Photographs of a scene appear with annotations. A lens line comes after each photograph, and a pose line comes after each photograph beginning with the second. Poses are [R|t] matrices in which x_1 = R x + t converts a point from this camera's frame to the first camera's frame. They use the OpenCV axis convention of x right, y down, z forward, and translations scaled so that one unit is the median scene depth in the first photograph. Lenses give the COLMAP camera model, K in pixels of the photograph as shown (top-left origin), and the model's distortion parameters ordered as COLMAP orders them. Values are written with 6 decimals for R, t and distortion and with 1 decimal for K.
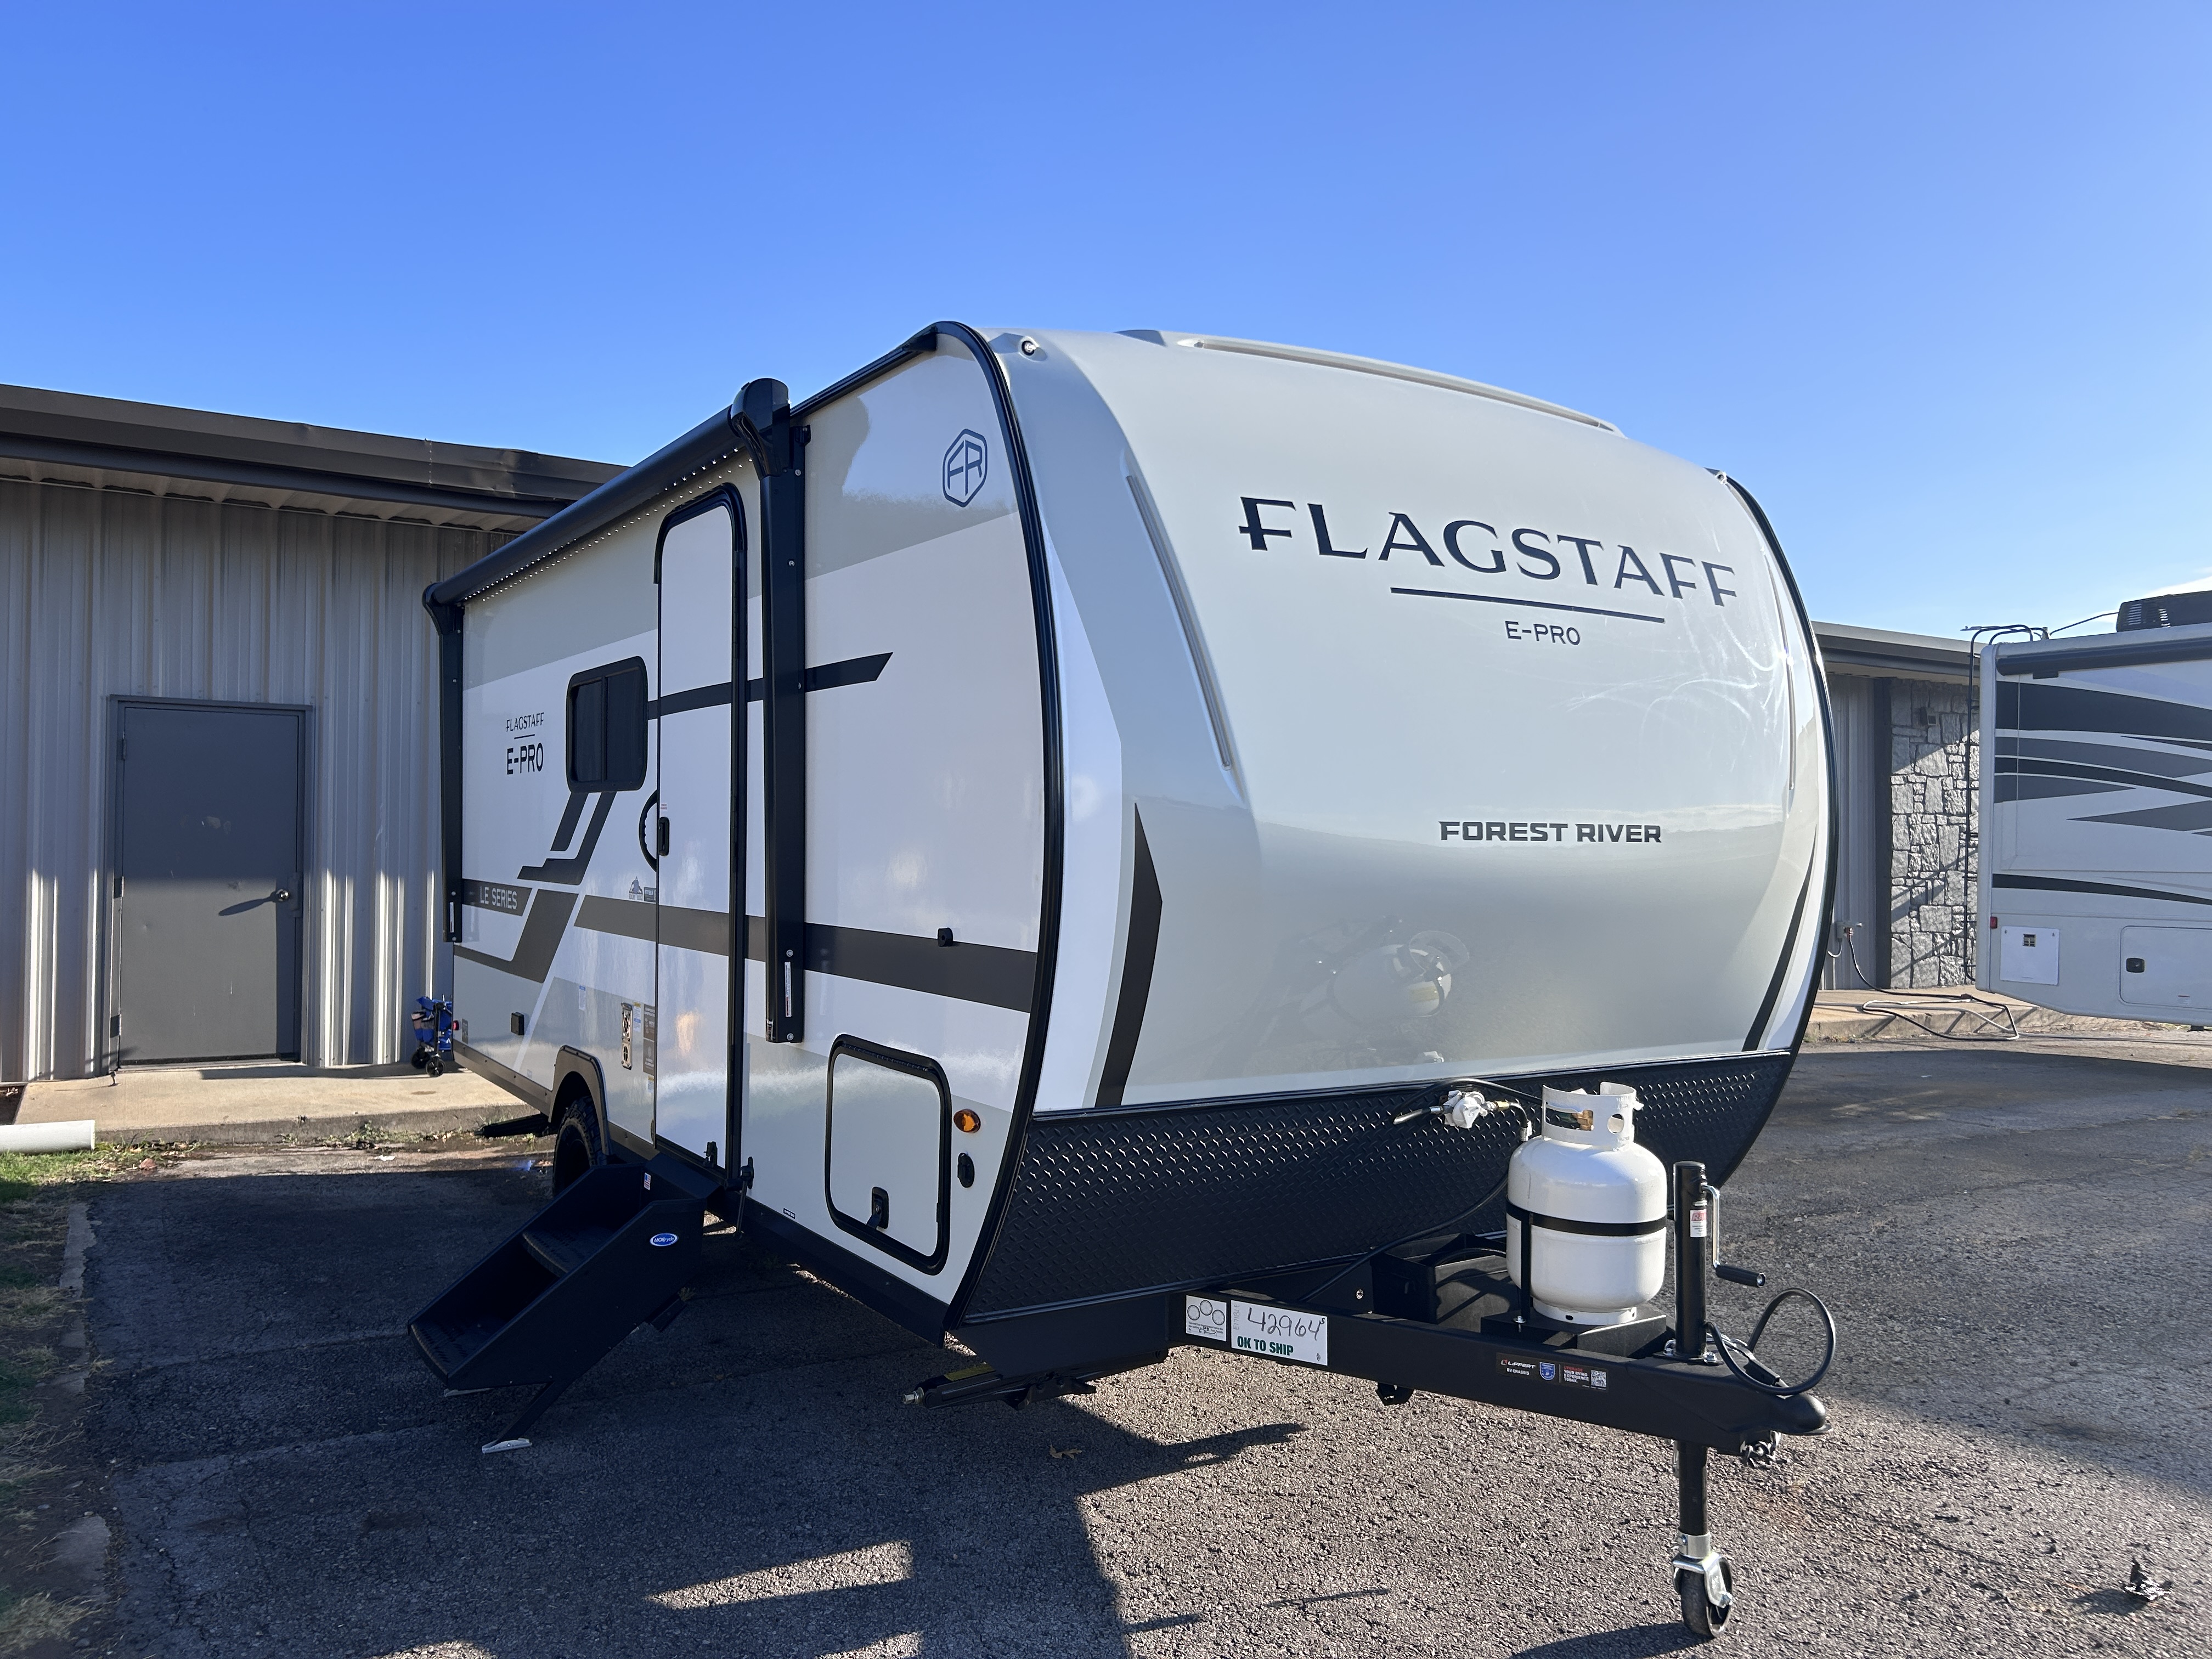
lens RADIAL K [[1655.7, 0, 1092.6], [0, 1655.7, 824.8], [0, 0, 1]] dist [0.064265, -0.078871]
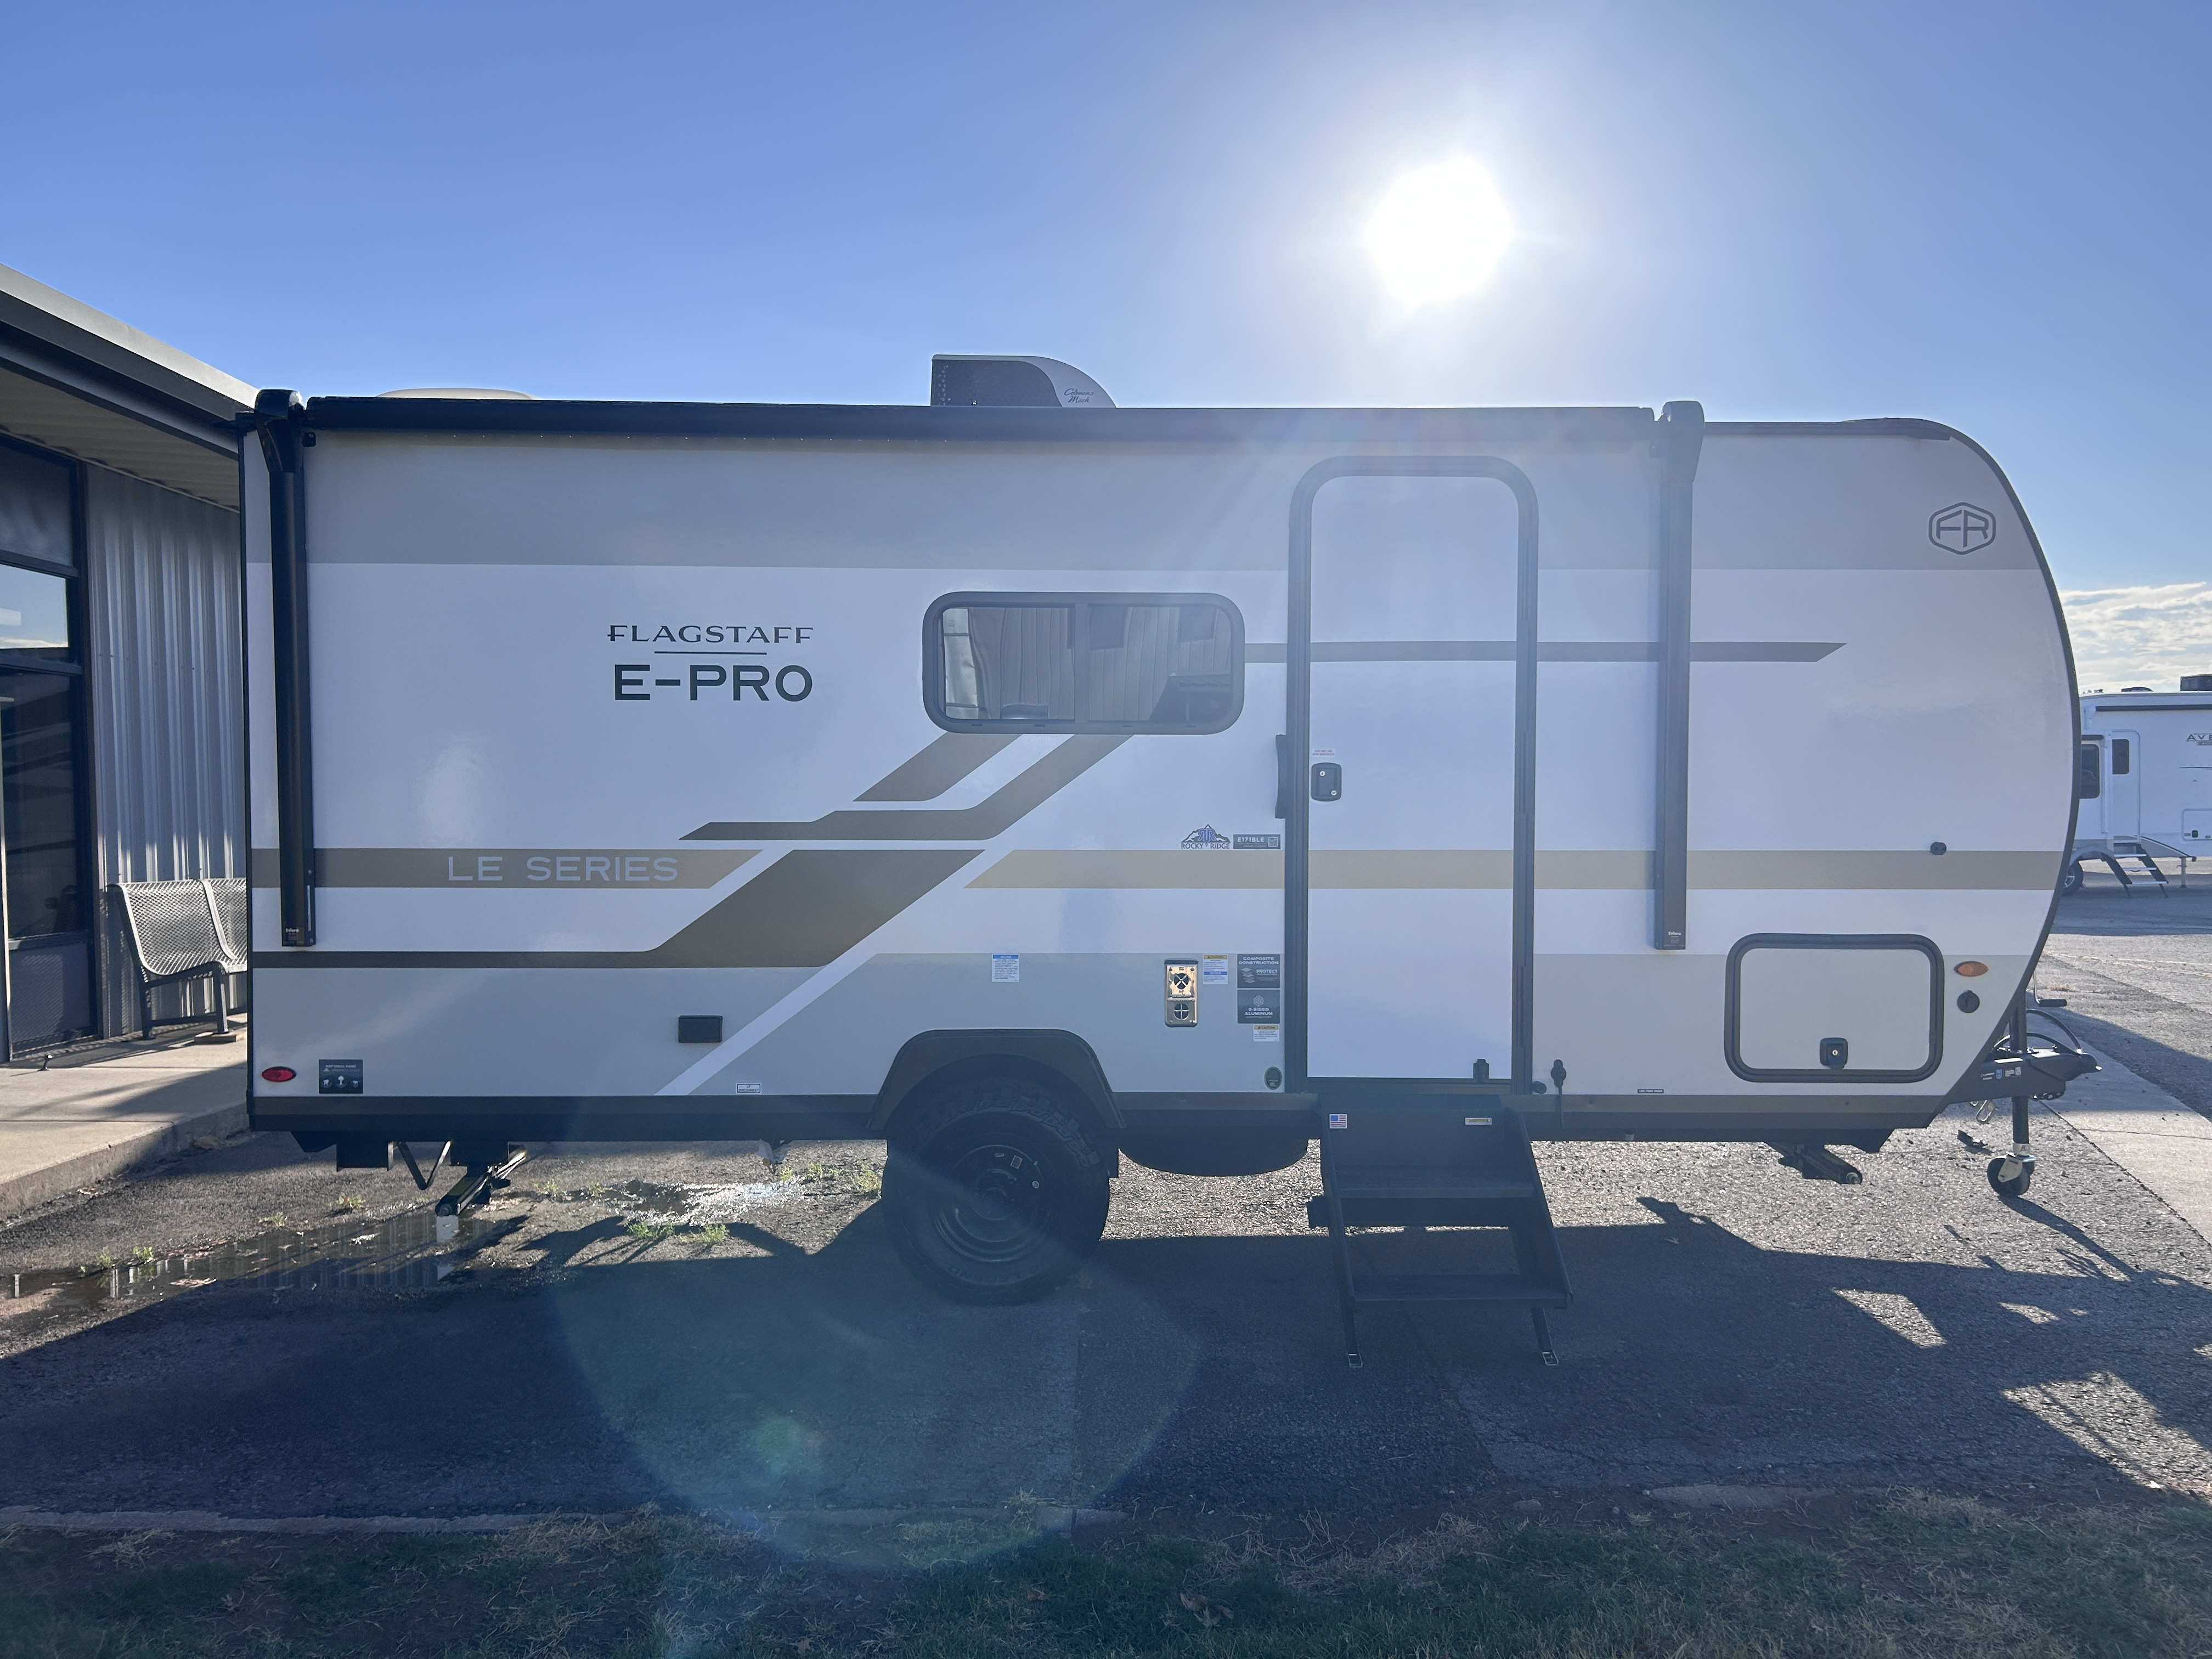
lens RADIAL K [[1702.7, 0, 1103.0], [0, 1702.7, 839.3], [0, 0, 1]] dist [0.062694, -0.081532]
pose [[0.508134, -0.028682, 0.860800, -1.679431], [-0.002814, 0.999385, 0.034960, 0.008497], [-0.861273, -0.020187, 0.507741, 0.824954]]
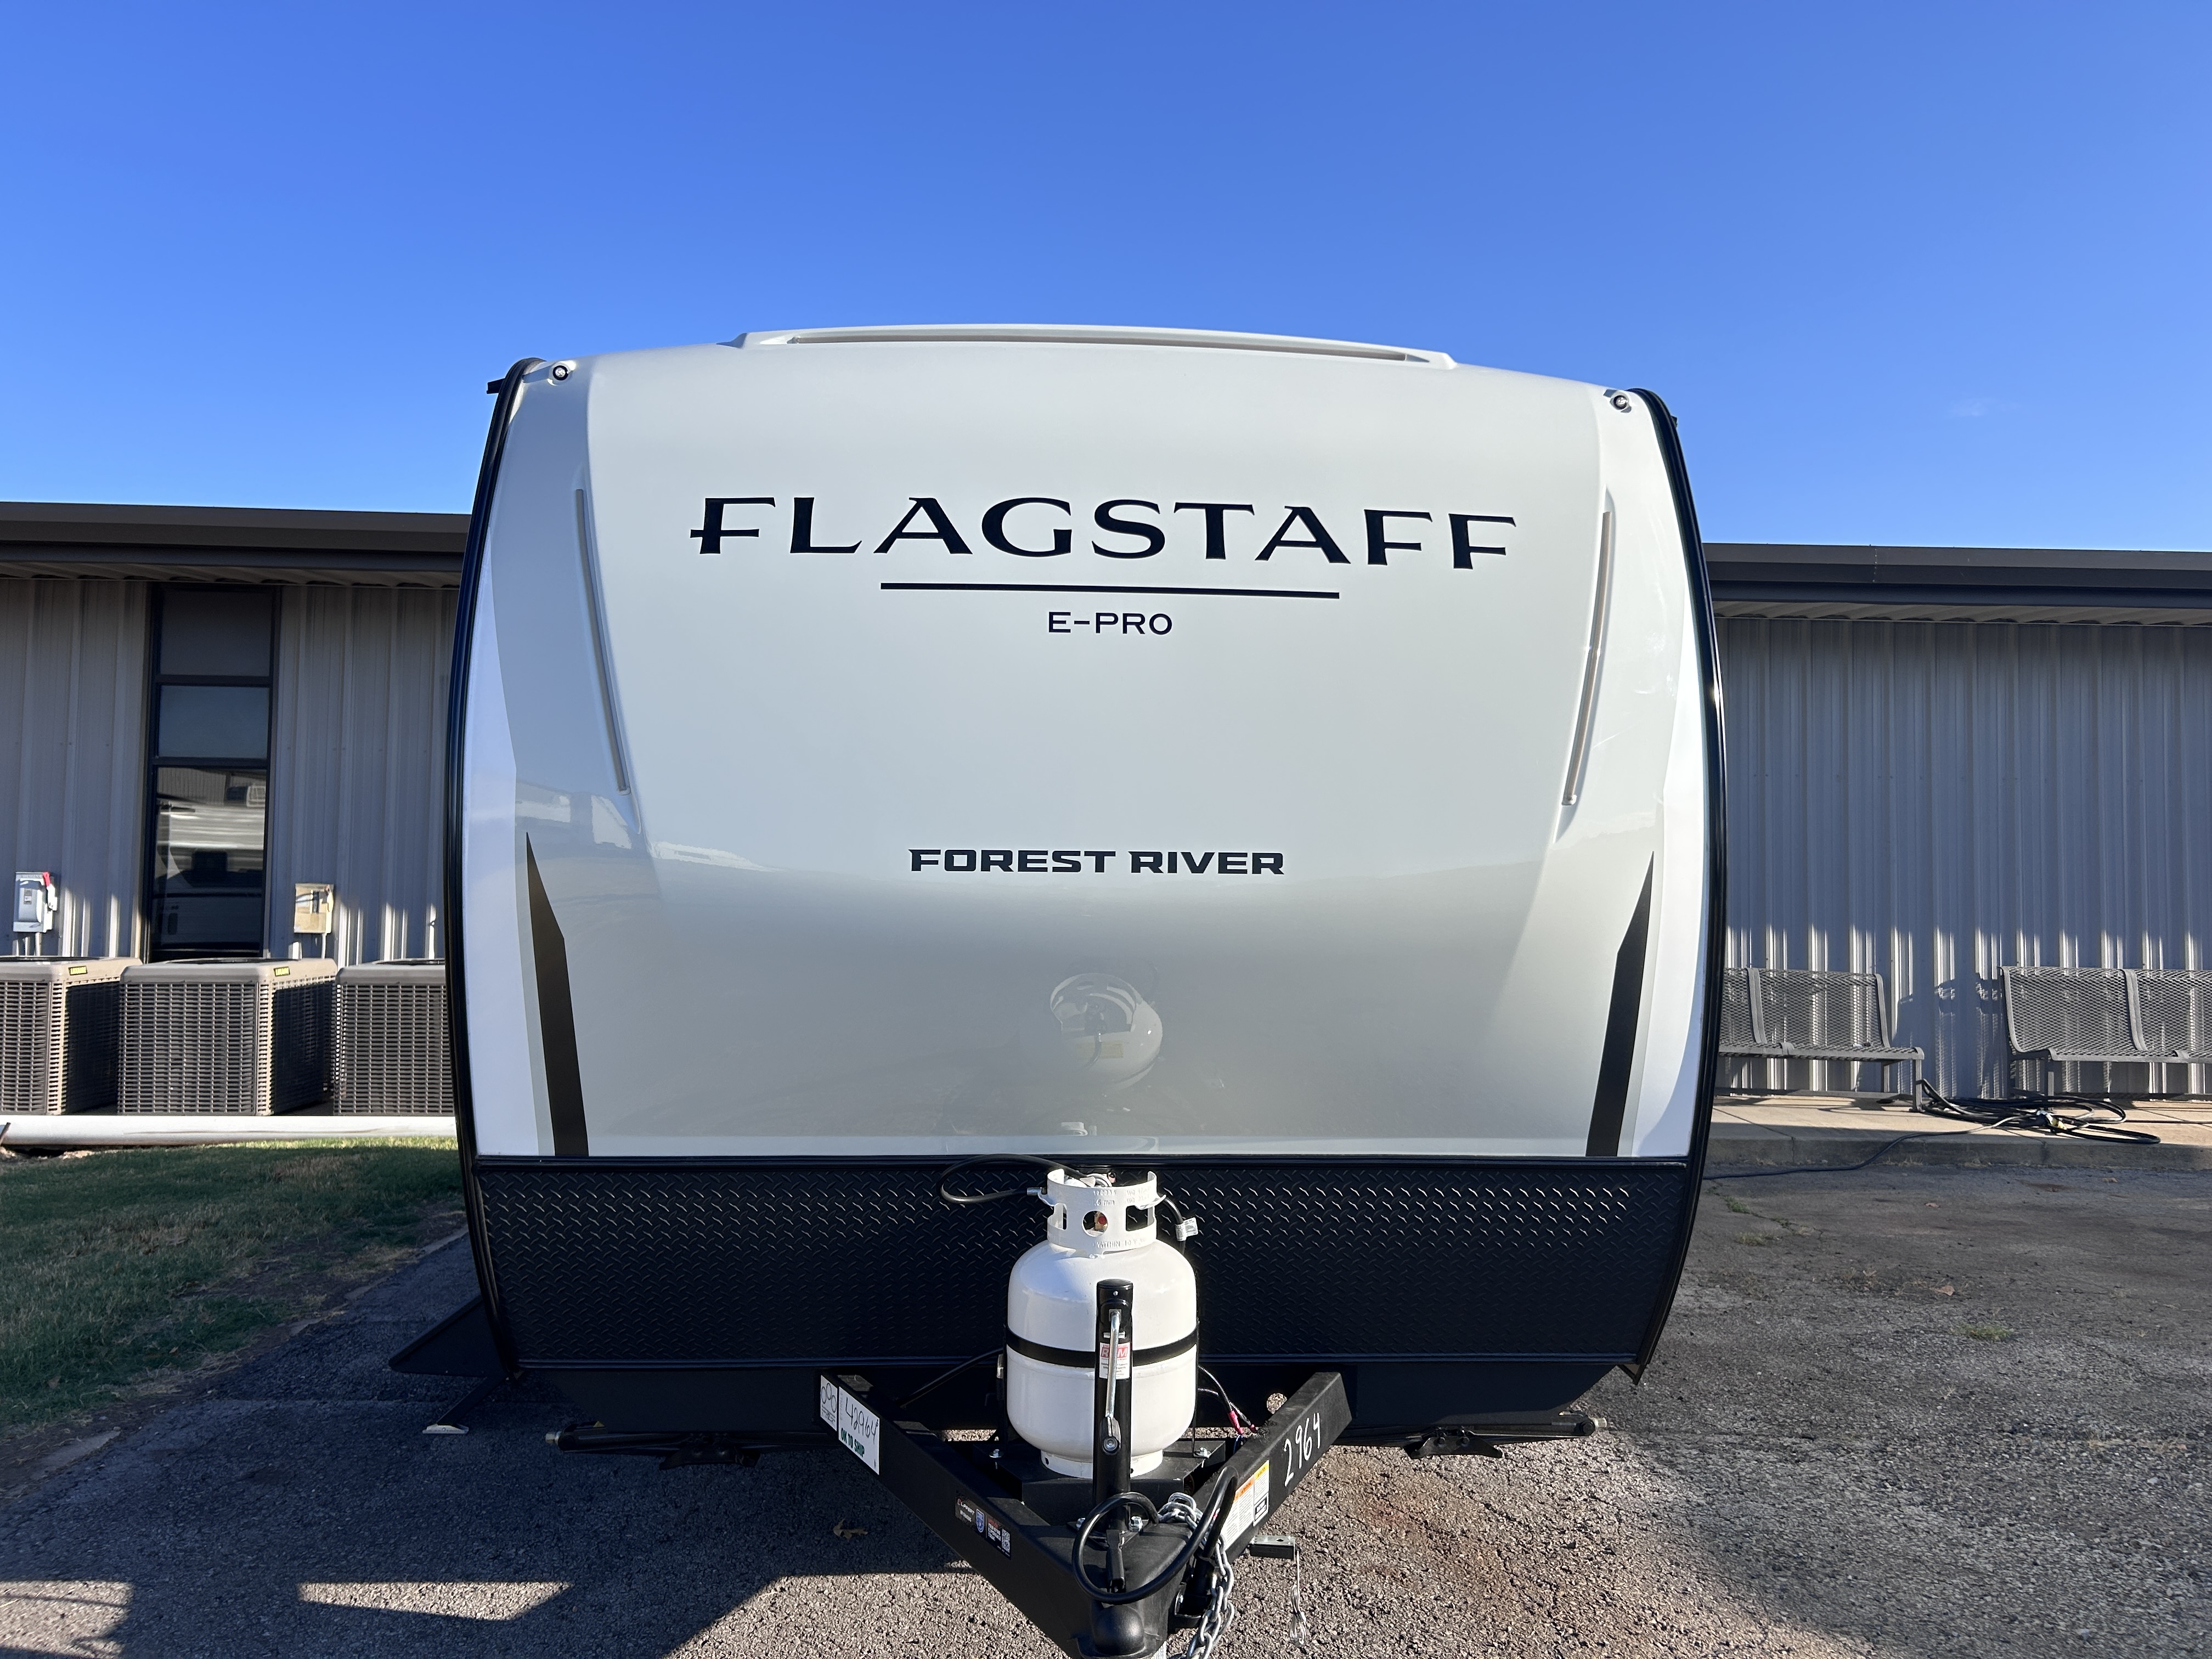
lens RADIAL K [[1633.5, 0, 1106.0], [0, 1633.5, 829.5], [0, 0, 1]] dist [0.102061, -0.125193]
pose [[0.877091, -0.016725, -0.480032, 0.663990], [0.003572, 0.999593, -0.028302, 0.011365], [0.480310, 0.023109, 0.876794, 0.285793]]
